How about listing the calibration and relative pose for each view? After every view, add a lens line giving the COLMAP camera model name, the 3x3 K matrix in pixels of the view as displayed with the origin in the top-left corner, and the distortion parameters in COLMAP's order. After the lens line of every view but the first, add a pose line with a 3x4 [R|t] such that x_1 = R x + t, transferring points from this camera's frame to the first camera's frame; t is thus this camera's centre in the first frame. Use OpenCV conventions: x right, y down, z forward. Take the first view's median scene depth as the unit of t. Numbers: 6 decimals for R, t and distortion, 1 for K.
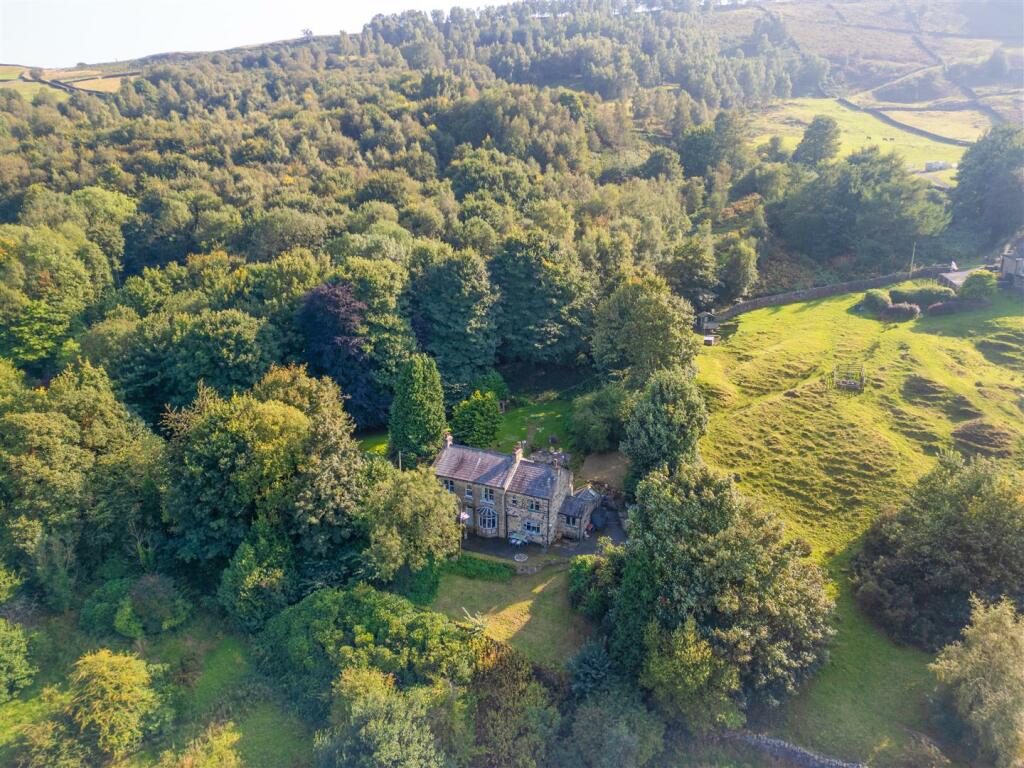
lens RADIAL K [[707.5, 0, 511.4], [0, 707.5, 385.5], [0, 0, 1]] dist [0.062014, -0.042826]
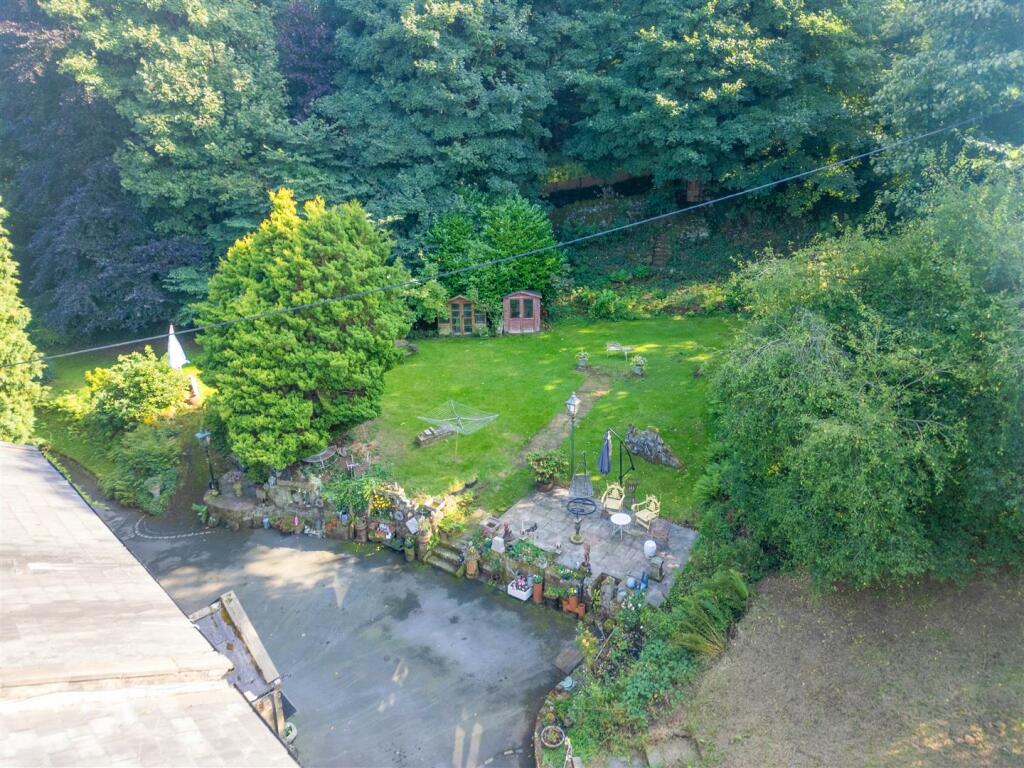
lens RADIAL K [[707.5, 0, 512.5], [0, 707.5, 384.0], [0, 0, 1]] dist [0.062014, -0.042826]
pose [[0.937452, 0.117963, -0.327518, 0.086096], [-0.095098, 0.991830, 0.085032, 0.036048], [0.334872, -0.048567, 0.941011, 0.705650]]
